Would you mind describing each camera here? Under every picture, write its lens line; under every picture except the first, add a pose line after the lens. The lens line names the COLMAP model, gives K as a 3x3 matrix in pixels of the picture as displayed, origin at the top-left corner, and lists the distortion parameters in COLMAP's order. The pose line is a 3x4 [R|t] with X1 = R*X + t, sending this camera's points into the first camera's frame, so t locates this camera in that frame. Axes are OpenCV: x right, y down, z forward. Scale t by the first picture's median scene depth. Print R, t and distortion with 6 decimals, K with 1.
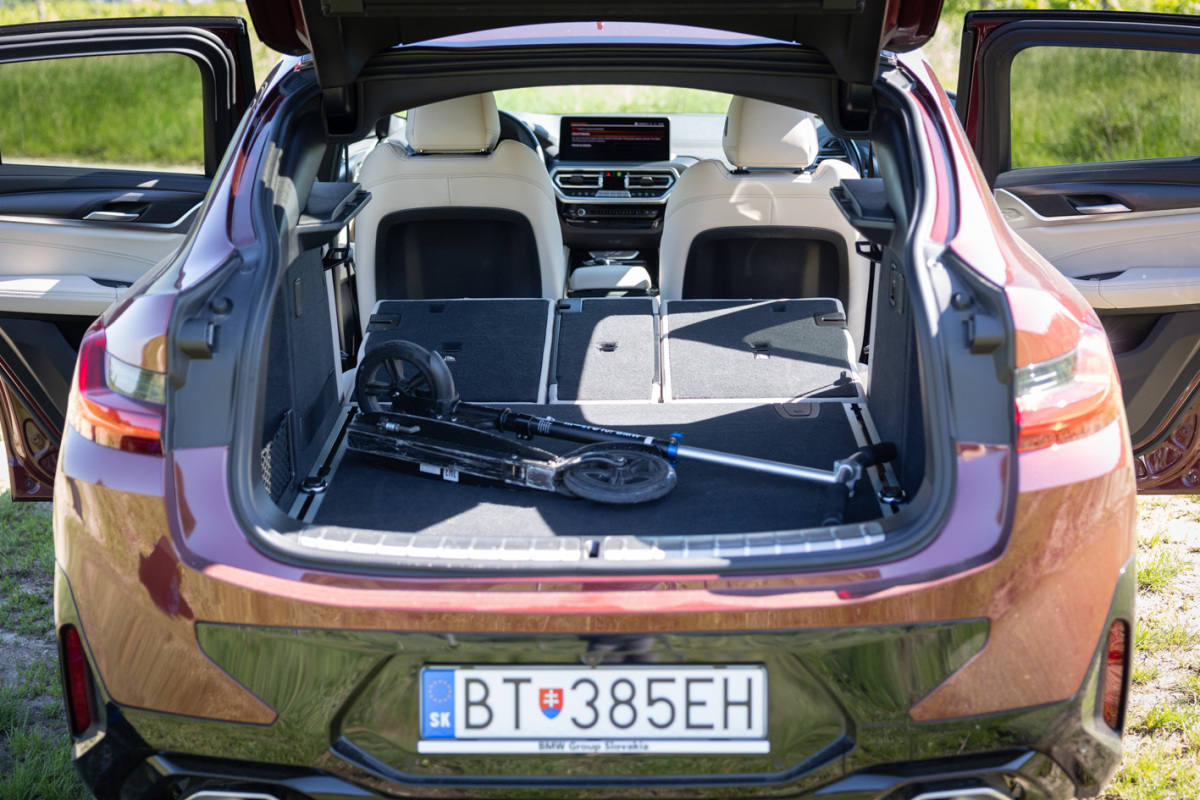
lens RADIAL K [[2089.0, 0, 604.3], [0, 2089.0, 400.1], [0, 0, 1]] dist [0.057453, 0.000000]
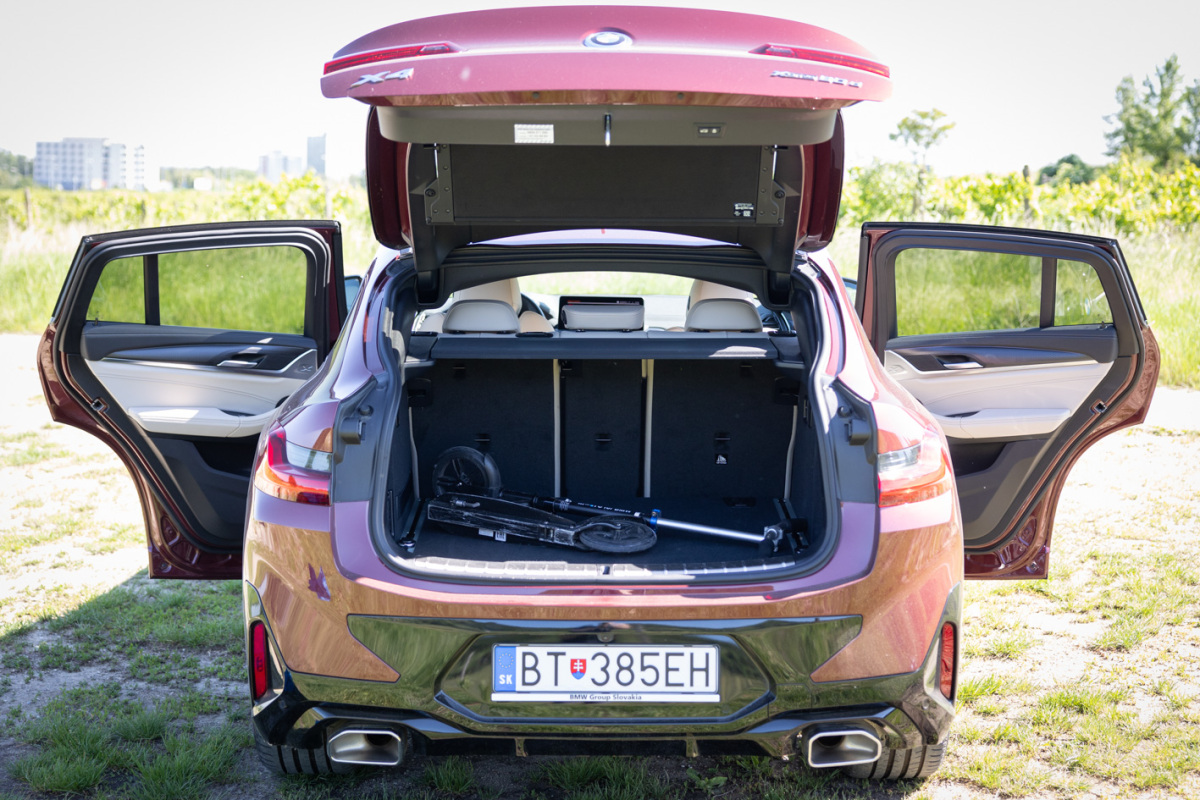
lens RADIAL K [[2089.0, 0, 597.0], [0, 2089.0, 399.4], [0, 0, 1]] dist [0.057453, 0.000000]
pose [[0.999752, 0.009557, 0.020120, -0.037969], [-0.007706, 0.995900, -0.090130, 0.073557], [-0.020899, 0.089952, 0.995727, -0.468140]]
